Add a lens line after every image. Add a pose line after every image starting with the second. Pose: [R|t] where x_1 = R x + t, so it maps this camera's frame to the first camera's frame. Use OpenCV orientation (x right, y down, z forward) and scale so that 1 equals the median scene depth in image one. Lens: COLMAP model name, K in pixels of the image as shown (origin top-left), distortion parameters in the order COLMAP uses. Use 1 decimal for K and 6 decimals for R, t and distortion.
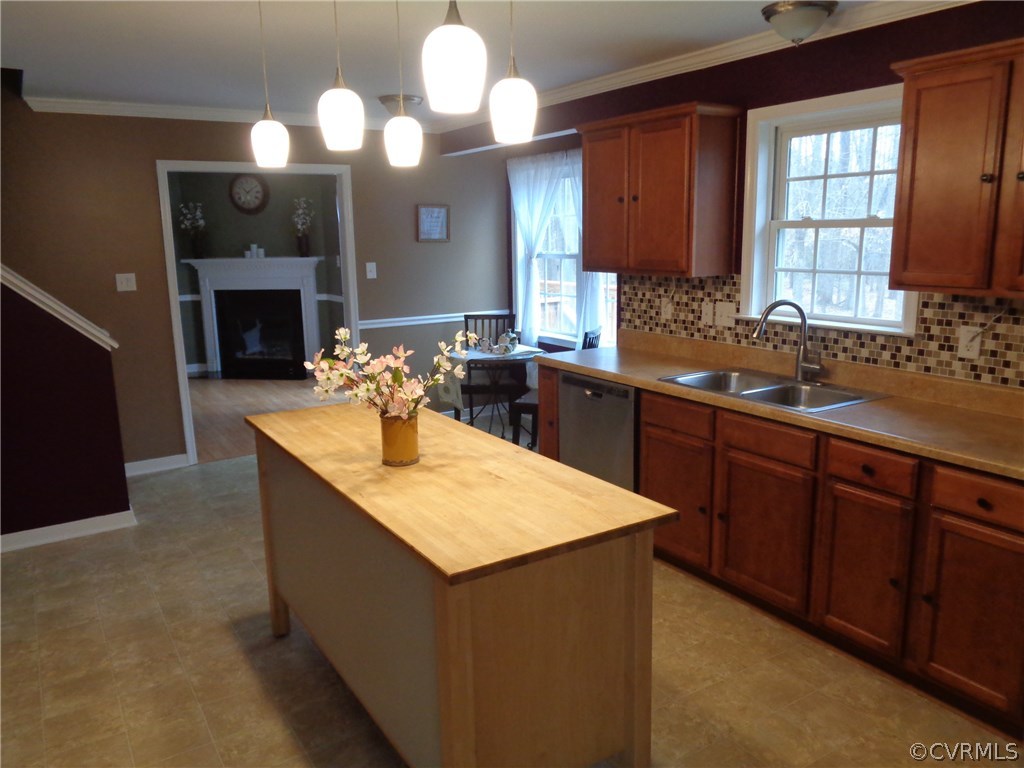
lens RADIAL K [[769.2, 0, 512.7], [0, 769.2, 376.5], [0, 0, 1]] dist [-0.001941, 0.007459]
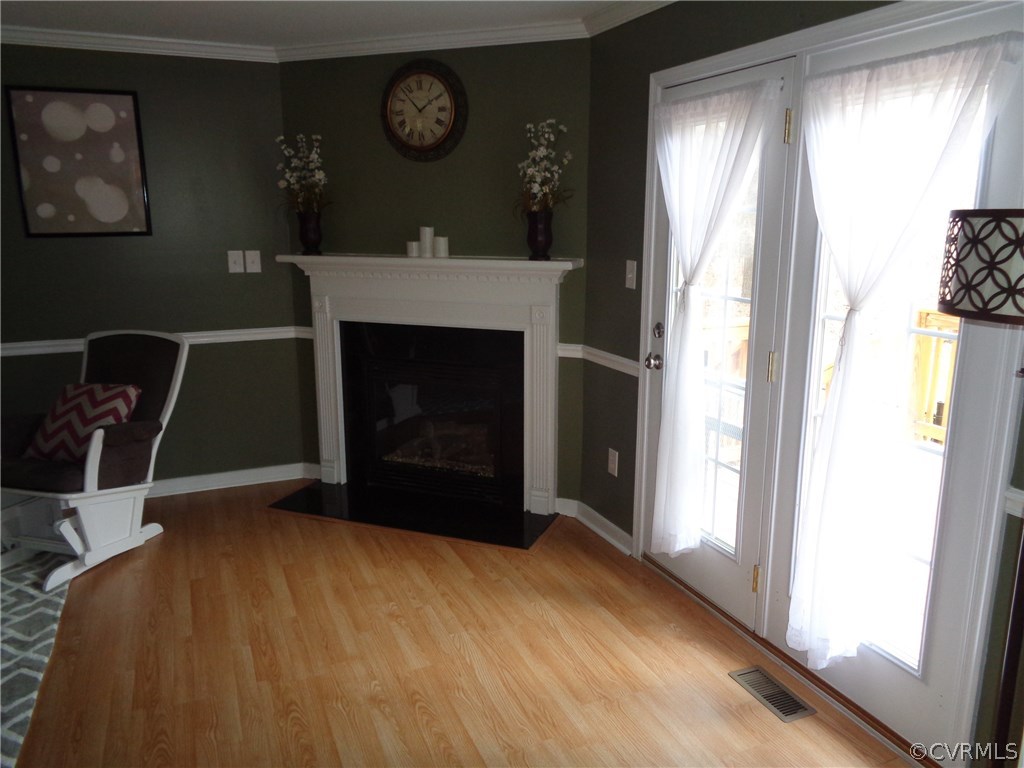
lens RADIAL K [[769.2, 0, 513.1], [0, 769.2, 384.0], [0, 0, 1]] dist [-0.001941, 0.007459]
pose [[0.986095, 0.057911, -0.155763, -0.211285], [-0.053260, 0.998006, 0.033874, -0.097879], [0.157414, -0.025107, 0.987214, 0.559791]]
